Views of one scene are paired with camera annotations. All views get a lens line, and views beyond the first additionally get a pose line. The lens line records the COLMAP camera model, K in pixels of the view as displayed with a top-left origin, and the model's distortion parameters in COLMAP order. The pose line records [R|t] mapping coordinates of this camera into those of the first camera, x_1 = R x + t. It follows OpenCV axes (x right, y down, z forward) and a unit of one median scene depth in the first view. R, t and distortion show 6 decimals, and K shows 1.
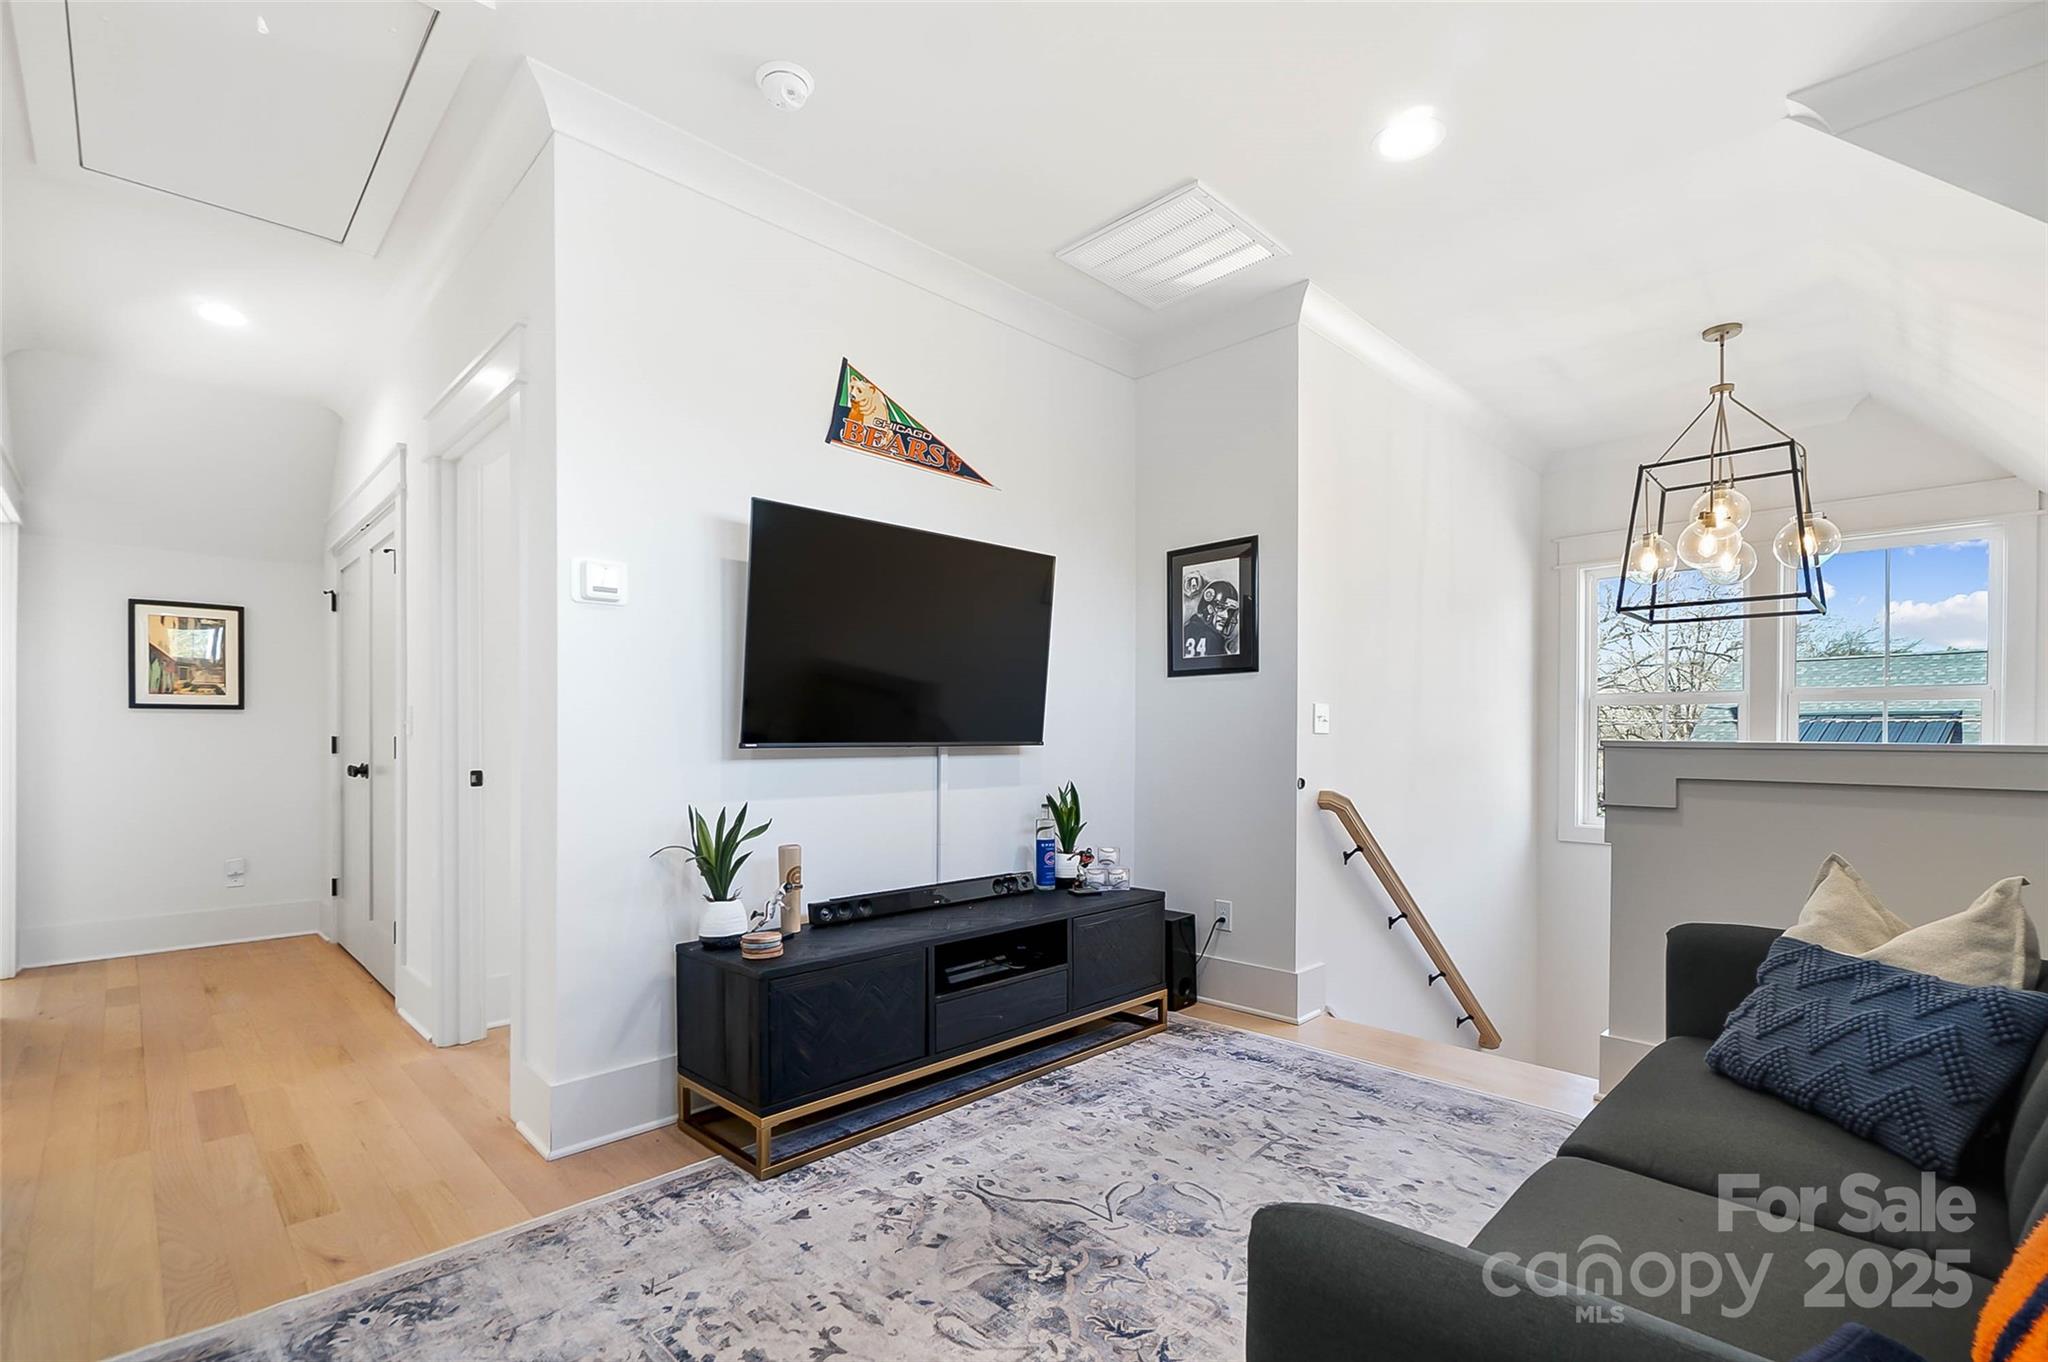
lens RADIAL K [[933.6, 0, 988.0], [0, 933.6, 720.0], [0, 0, 1]] dist [-0.000841, -0.000077]
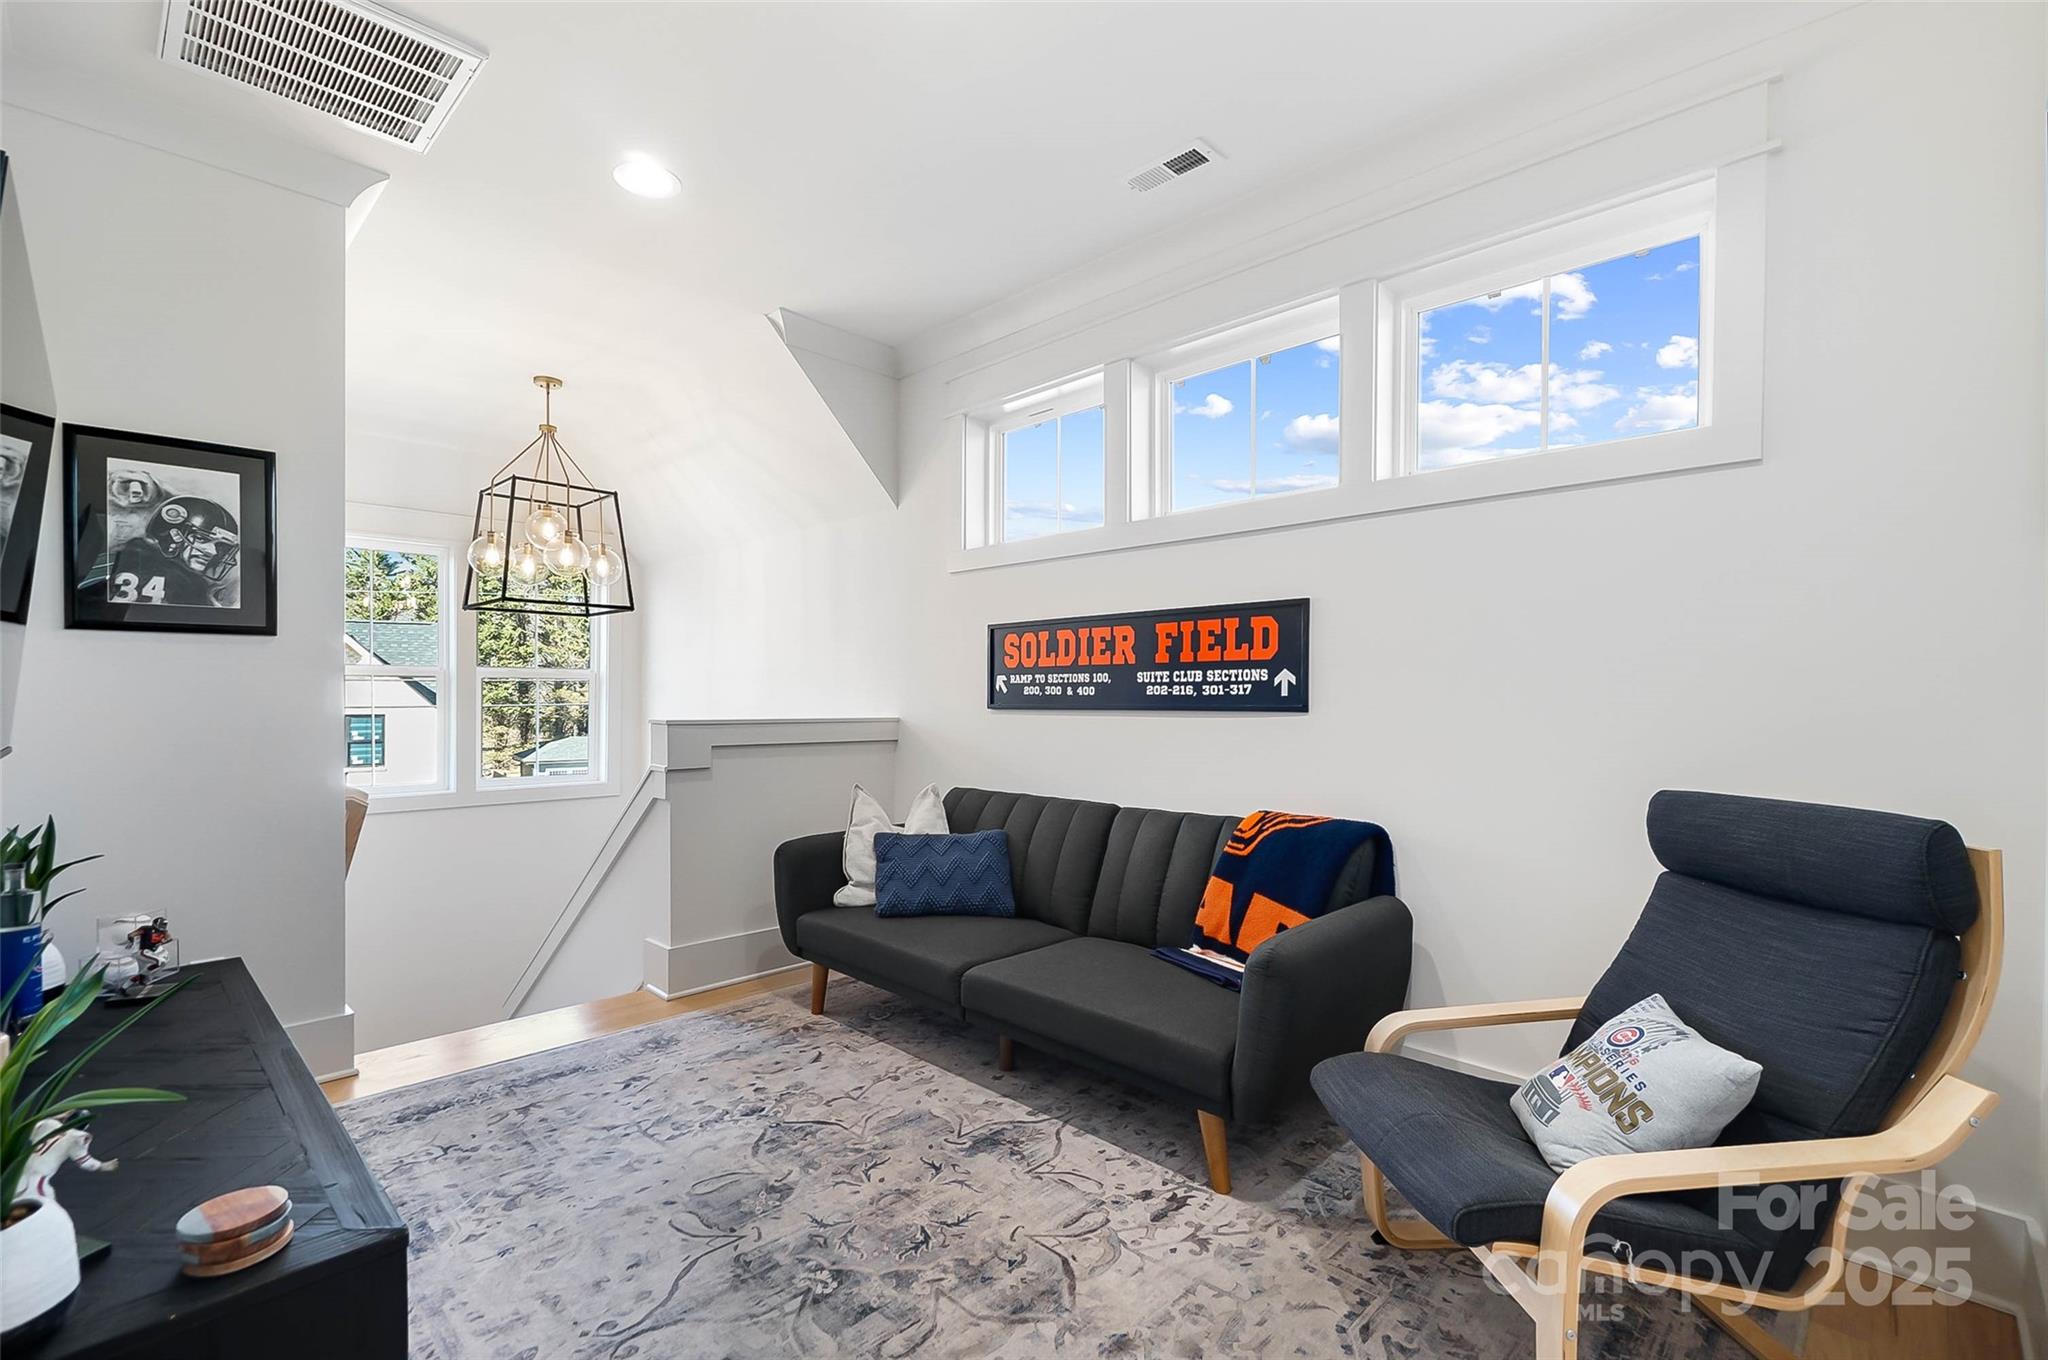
lens RADIAL K [[930.7, 0, 1022.3], [0, 930.7, 681.5], [0, 0, 1]] dist [0.000091, -0.000067]
pose [[-0.045160, 0.011898, 0.998909, -0.546678], [-0.020794, 0.999701, -0.012847, -0.020480], [-0.998763, -0.021352, -0.044899, 0.492967]]
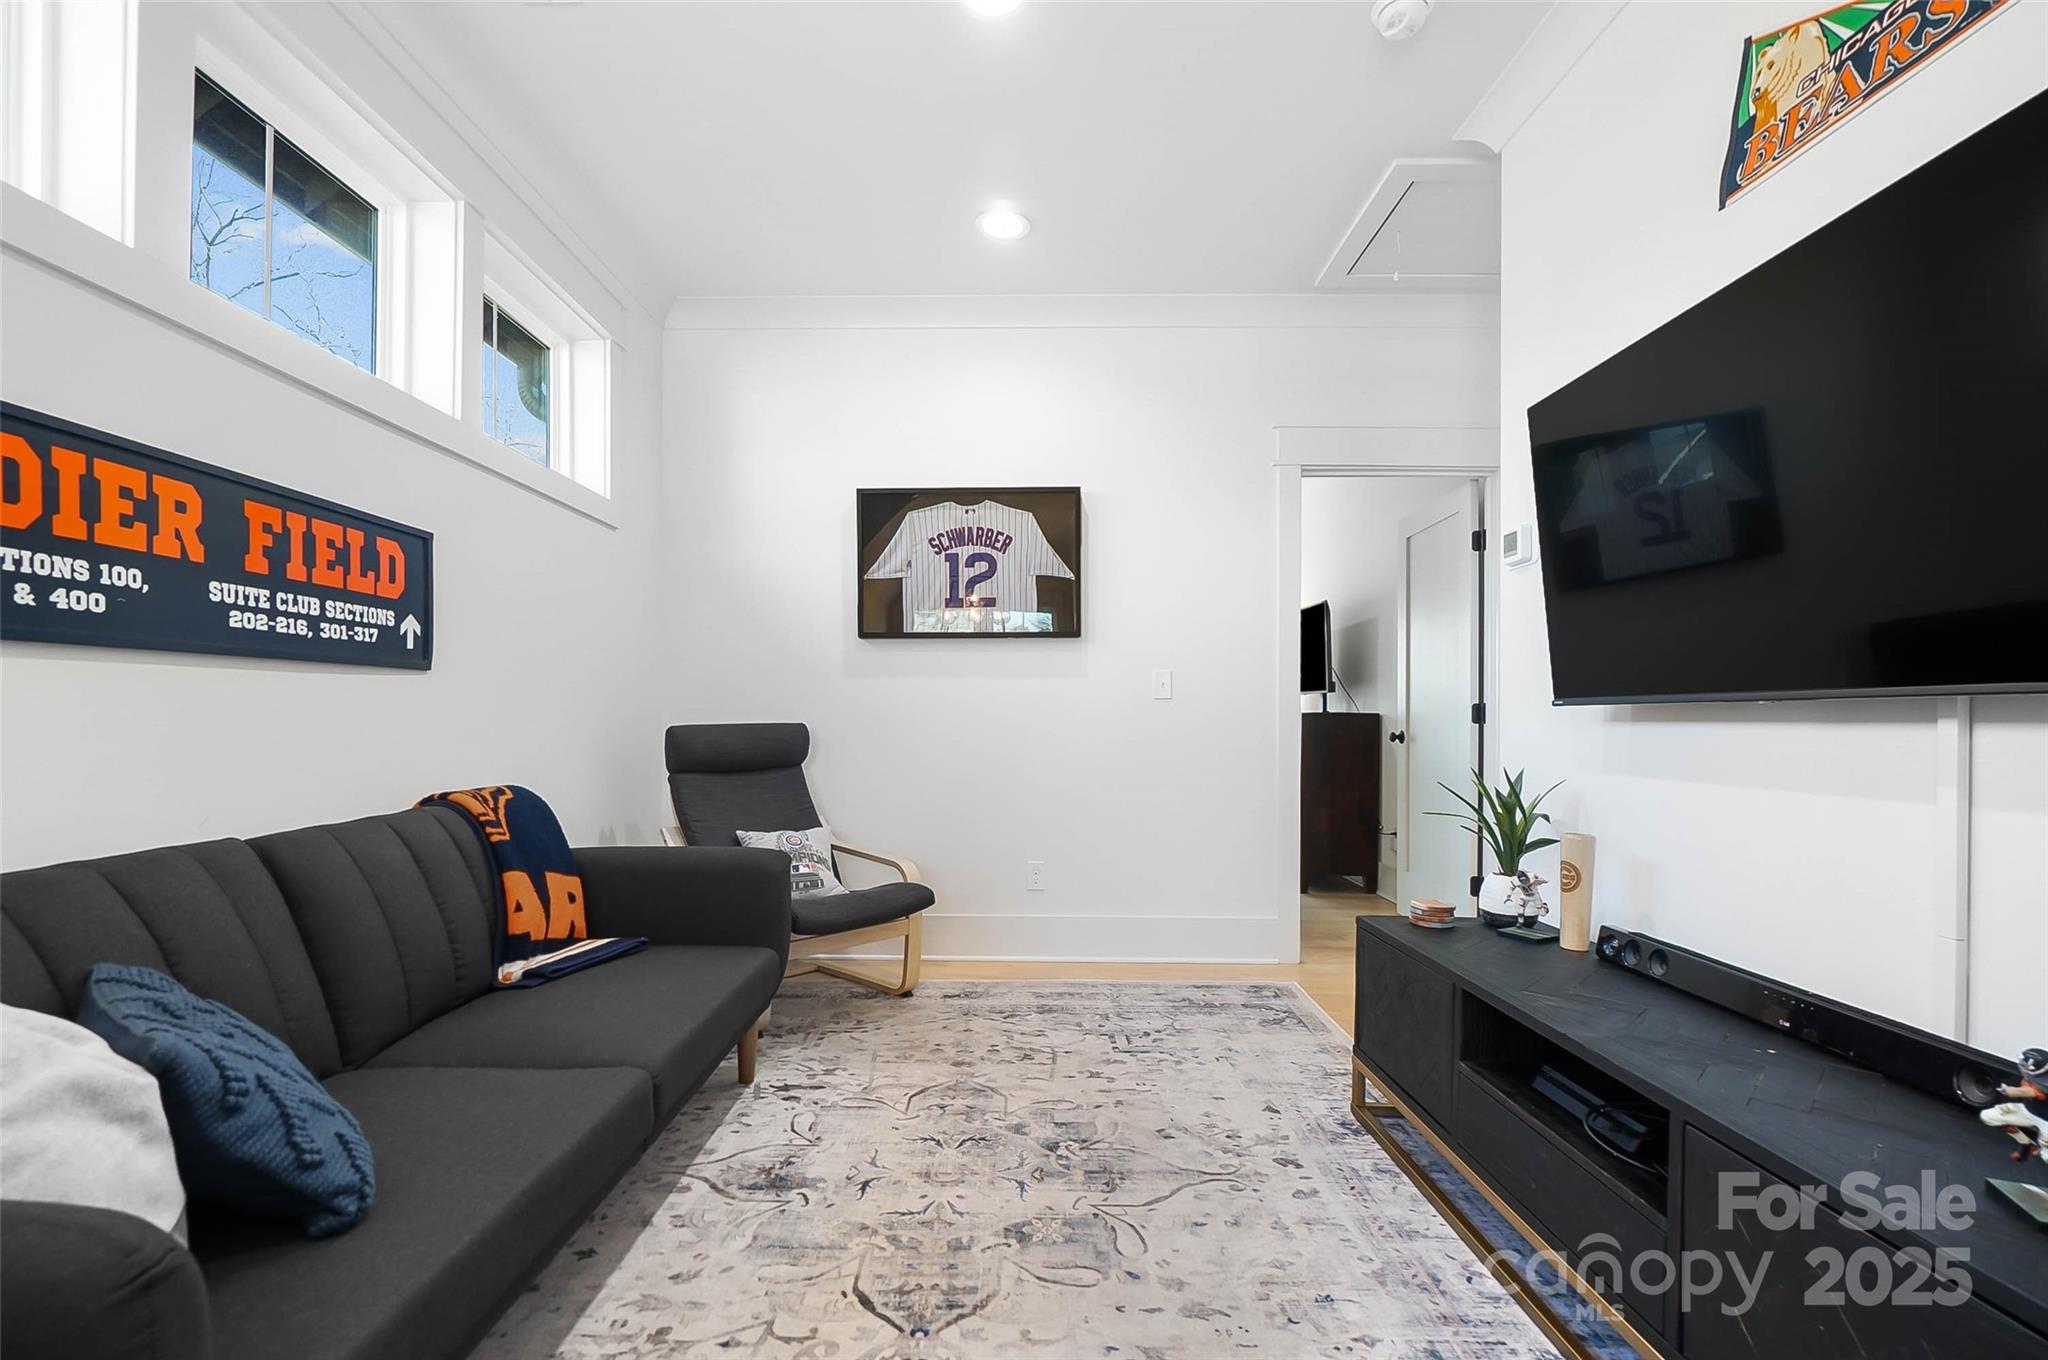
lens RADIAL K [[898.1, 0, 1009.1], [0, 898.1, 687.4], [0, 0, 1]] dist [-0.001282, -0.000241]
pose [[-0.688858, -0.029311, -0.724303, 0.544998], [0.004779, 0.998977, -0.044971, 0.040332], [0.724880, -0.034440, -0.688013, 1.009341]]
